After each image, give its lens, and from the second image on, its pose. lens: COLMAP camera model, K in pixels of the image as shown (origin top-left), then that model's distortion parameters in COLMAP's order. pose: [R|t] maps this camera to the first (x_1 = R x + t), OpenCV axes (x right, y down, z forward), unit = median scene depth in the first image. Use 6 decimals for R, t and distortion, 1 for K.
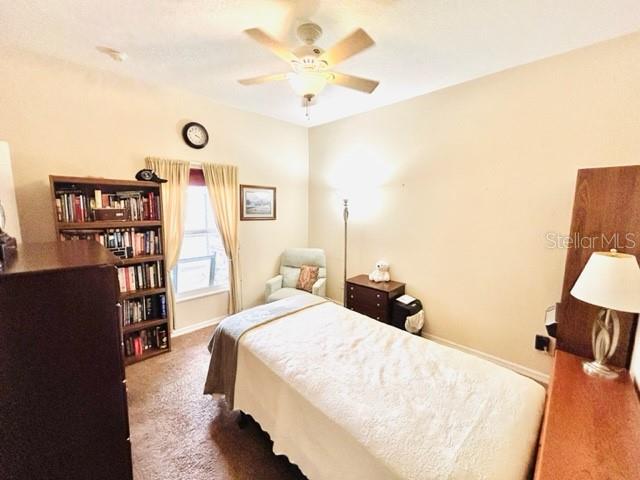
lens RADIAL K [[260.4, 0, 319.7], [0, 260.4, 238.2], [0, 0, 1]] dist [0.001350, 0.000110]
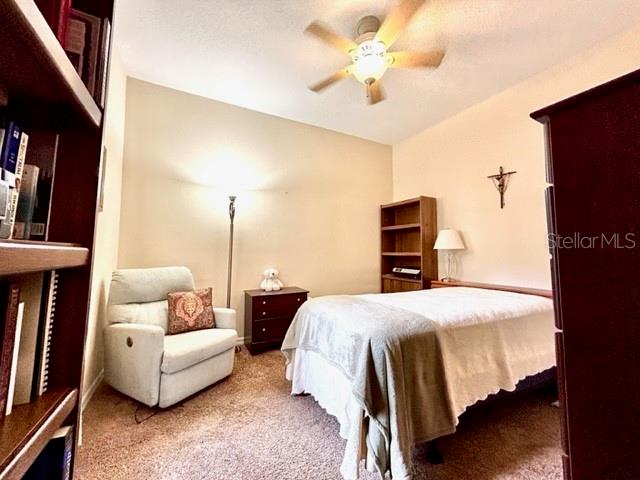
lens RADIAL K [[260.4, 0, 319.7], [0, 260.4, 238.2], [0, 0, 1]] dist [0.001350, 0.000110]
pose [[0.308336, 0.041522, 0.950371, -0.579121], [0.118695, 0.989560, -0.081744, 0.074146], [-0.943843, 0.138009, 0.300189, 0.526063]]
